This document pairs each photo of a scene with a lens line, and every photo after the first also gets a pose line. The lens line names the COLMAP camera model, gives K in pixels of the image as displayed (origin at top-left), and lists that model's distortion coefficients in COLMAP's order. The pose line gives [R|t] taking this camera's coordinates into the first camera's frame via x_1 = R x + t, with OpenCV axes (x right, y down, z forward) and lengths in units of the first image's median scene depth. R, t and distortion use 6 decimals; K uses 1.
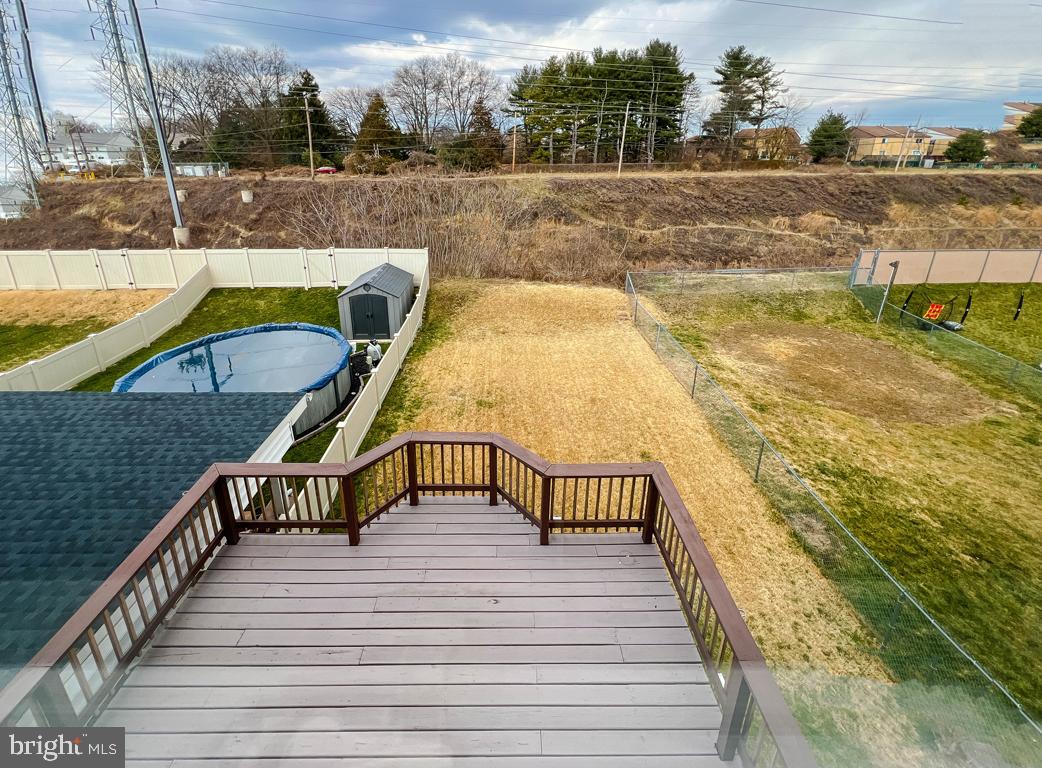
lens RADIAL K [[428.6, 0, 512.1], [0, 428.6, 263.2], [0, 0, 1]] dist [-0.000902, 0.000500]
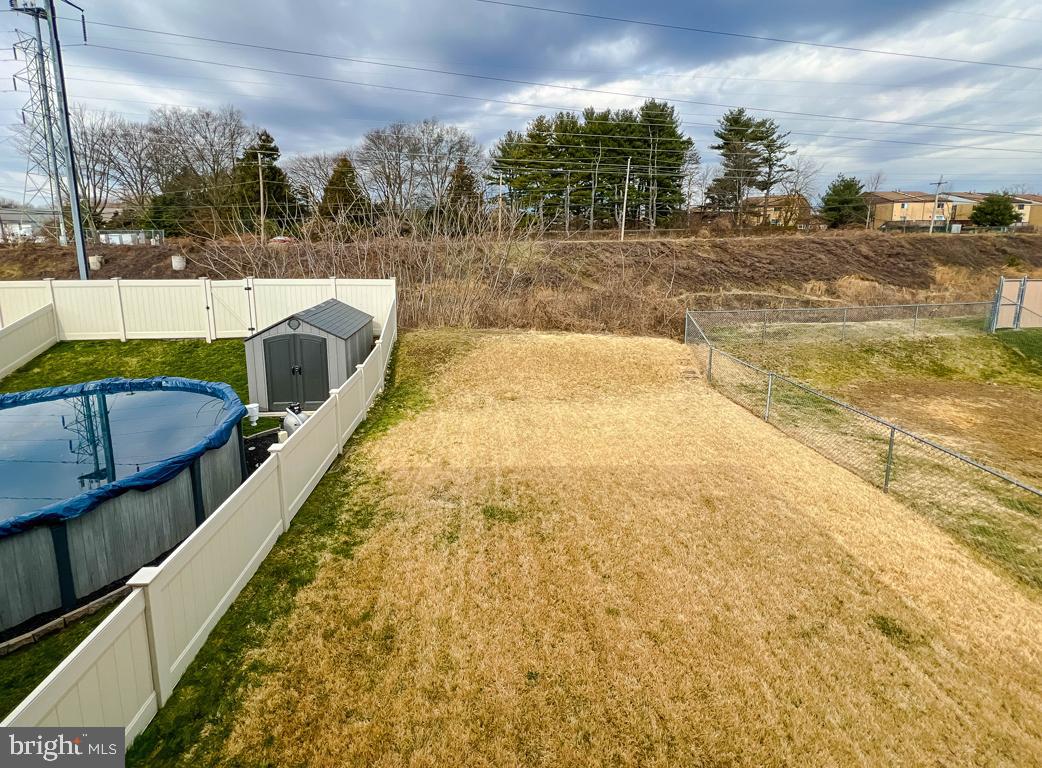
lens RADIAL K [[452.3, 0, 504.7], [0, 452.3, 300.1], [0, 0, 1]] dist [-0.002176, 0.000900]
pose [[0.999402, -0.011503, 0.032615, -0.021406], [0.015963, 0.990030, -0.139948, 0.045607], [-0.030680, 0.140384, 0.989622, 0.130157]]
